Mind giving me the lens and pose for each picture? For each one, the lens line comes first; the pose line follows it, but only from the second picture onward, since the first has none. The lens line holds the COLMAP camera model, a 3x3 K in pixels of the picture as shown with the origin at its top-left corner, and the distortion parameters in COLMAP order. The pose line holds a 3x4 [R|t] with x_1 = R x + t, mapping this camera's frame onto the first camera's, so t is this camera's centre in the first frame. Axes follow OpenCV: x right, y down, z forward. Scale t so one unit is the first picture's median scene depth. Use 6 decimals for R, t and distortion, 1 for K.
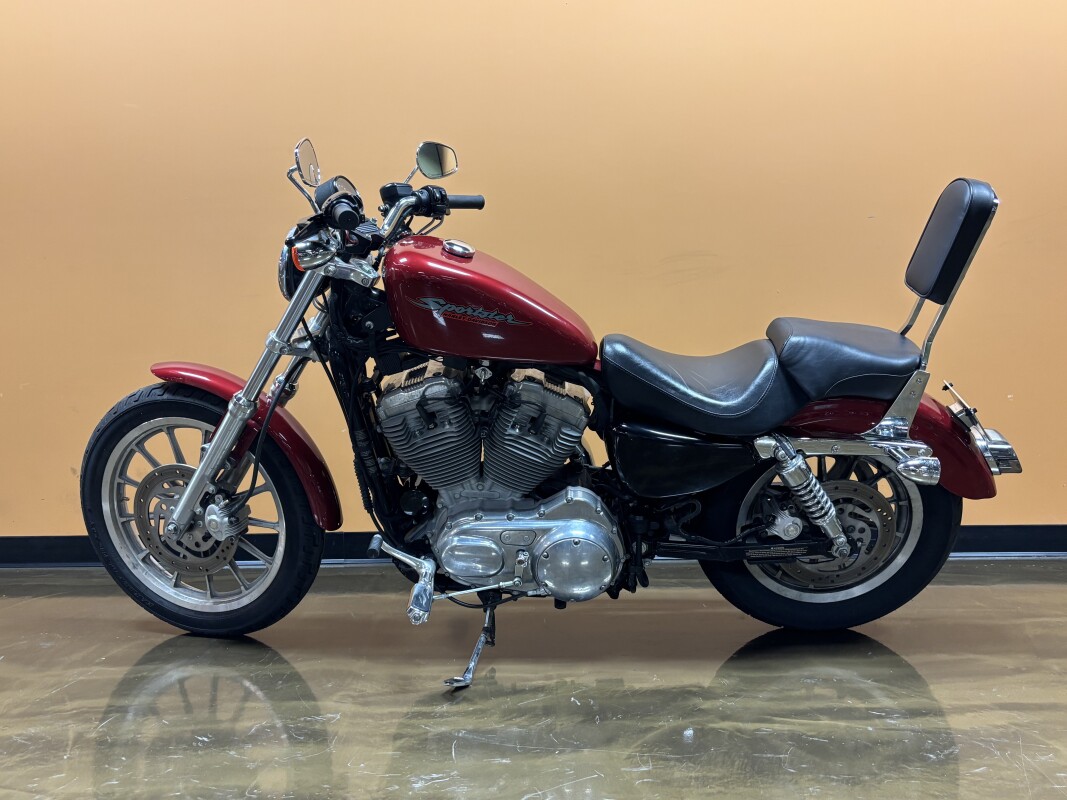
lens RADIAL K [[948.8, 0, 551.0], [0, 948.8, 400.9], [0, 0, 1]] dist [0.098194, -0.207460]
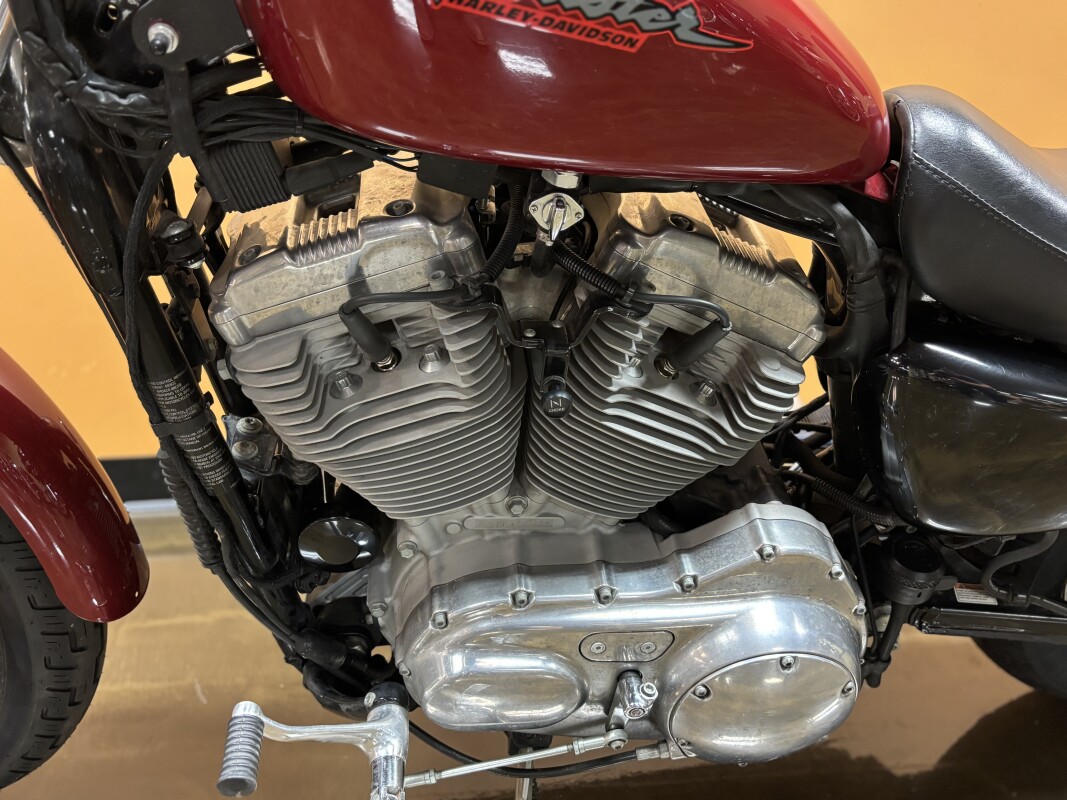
lens RADIAL K [[948.8, 0, 551.0], [0, 948.8, 400.9], [0, 0, 1]] dist [0.098194, -0.207460]
pose [[0.990102, -0.026107, 0.137901, -0.114090], [-0.009036, 0.968651, 0.248261, -0.045457], [-0.140059, -0.247050, 0.958827, 0.658159]]
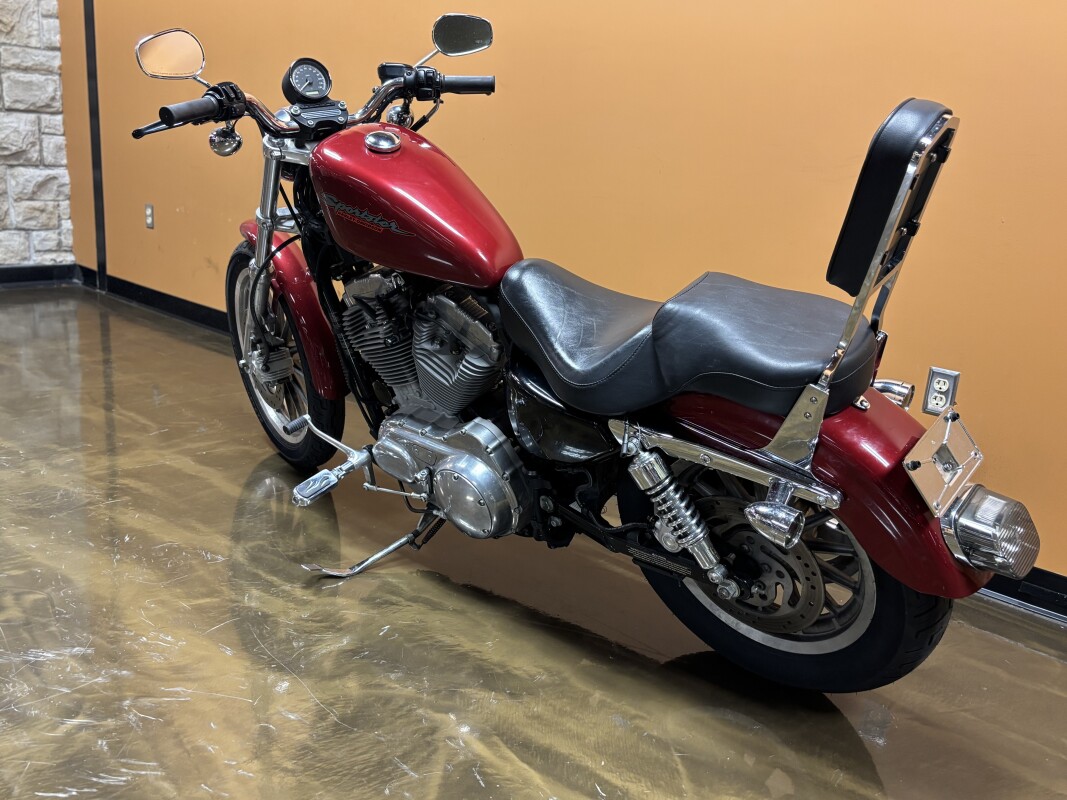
lens RADIAL K [[948.8, 0, 551.0], [0, 948.8, 400.9], [0, 0, 1]] dist [0.098194, -0.207460]
pose [[0.767854, 0.245647, -0.591656, 0.616044], [-0.140309, 0.965625, 0.218820, -0.136460], [0.625071, -0.085008, 0.775925, 0.337227]]
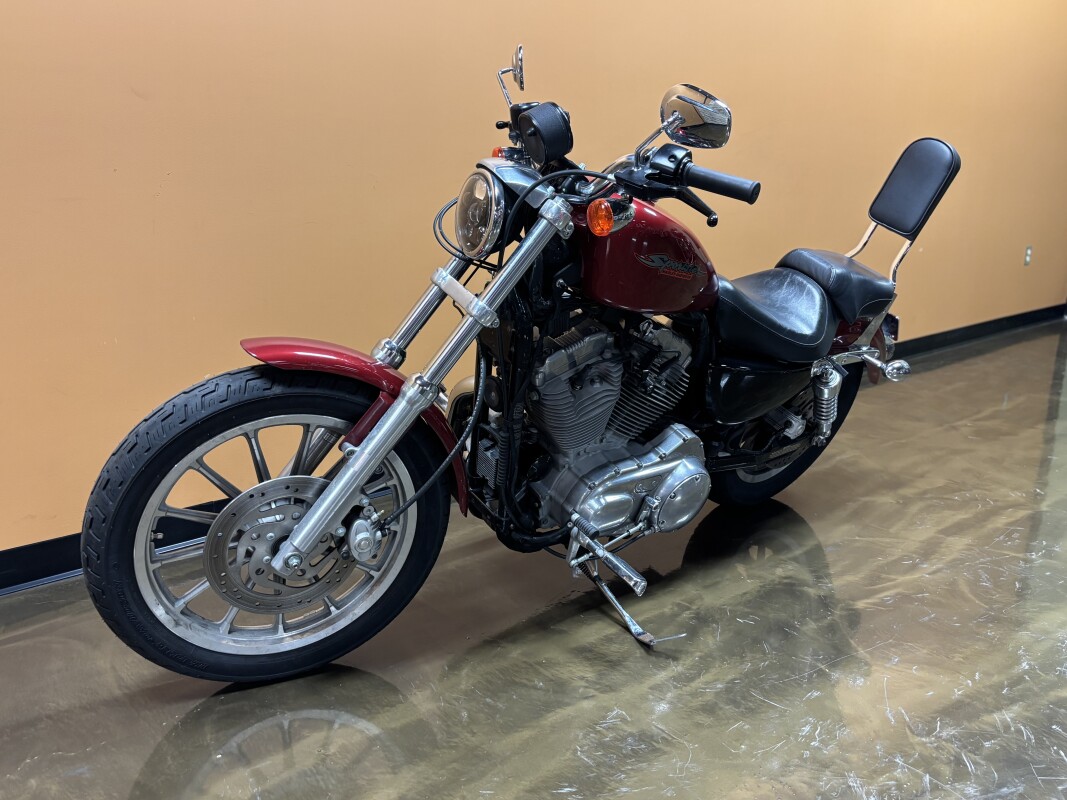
lens RADIAL K [[948.8, 0, 551.0], [0, 948.8, 400.9], [0, 0, 1]] dist [0.098194, -0.207460]
pose [[0.739703, -0.144033, 0.657339, -0.742786], [0.008920, 0.978838, 0.204440, -0.144478], [-0.672875, -0.145361, 0.725334, 0.358620]]
